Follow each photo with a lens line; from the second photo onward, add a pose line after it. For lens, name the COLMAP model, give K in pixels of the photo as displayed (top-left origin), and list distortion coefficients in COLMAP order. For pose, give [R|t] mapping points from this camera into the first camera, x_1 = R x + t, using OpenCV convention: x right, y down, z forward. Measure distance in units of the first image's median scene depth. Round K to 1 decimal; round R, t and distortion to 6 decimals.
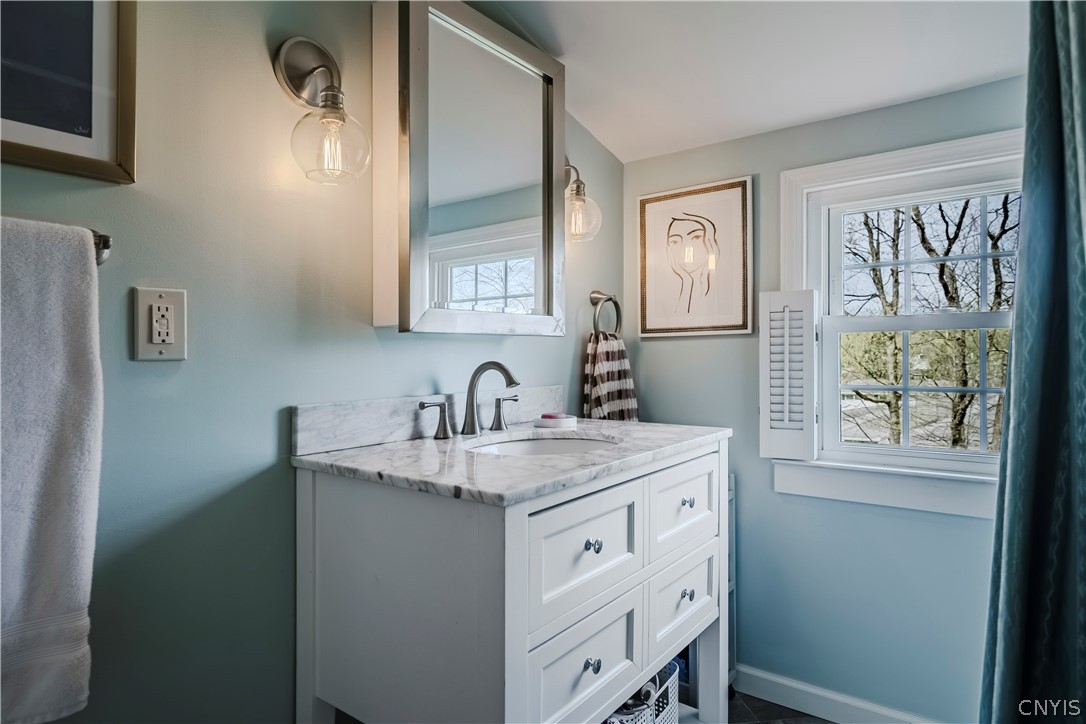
lens RADIAL K [[622.5, 0, 541.7], [0, 622.5, 359.2], [0, 0, 1]] dist [0.002181, 0.000184]
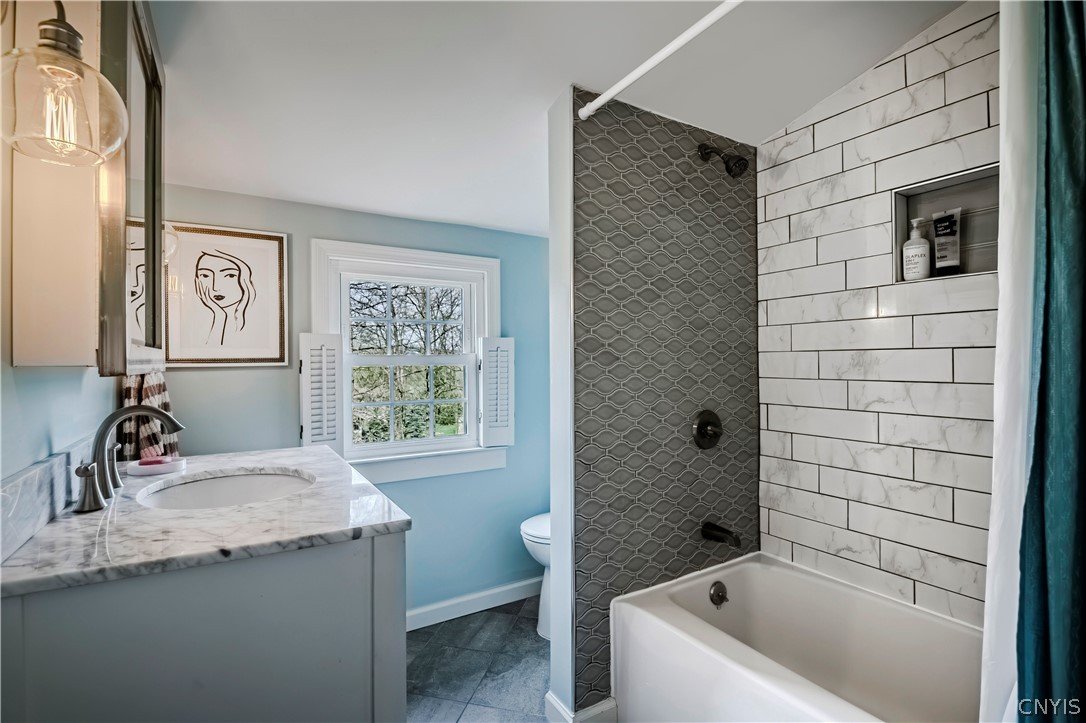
lens RADIAL K [[512.9, 0, 542.4], [0, 512.9, 362.5], [0, 0, 1]] dist [-0.004912, -0.001700]
pose [[0.358856, 0.006756, 0.933368, -0.406801], [0.010770, 0.999877, -0.011378, -0.030823], [-0.933331, 0.014135, 0.358739, 0.189582]]
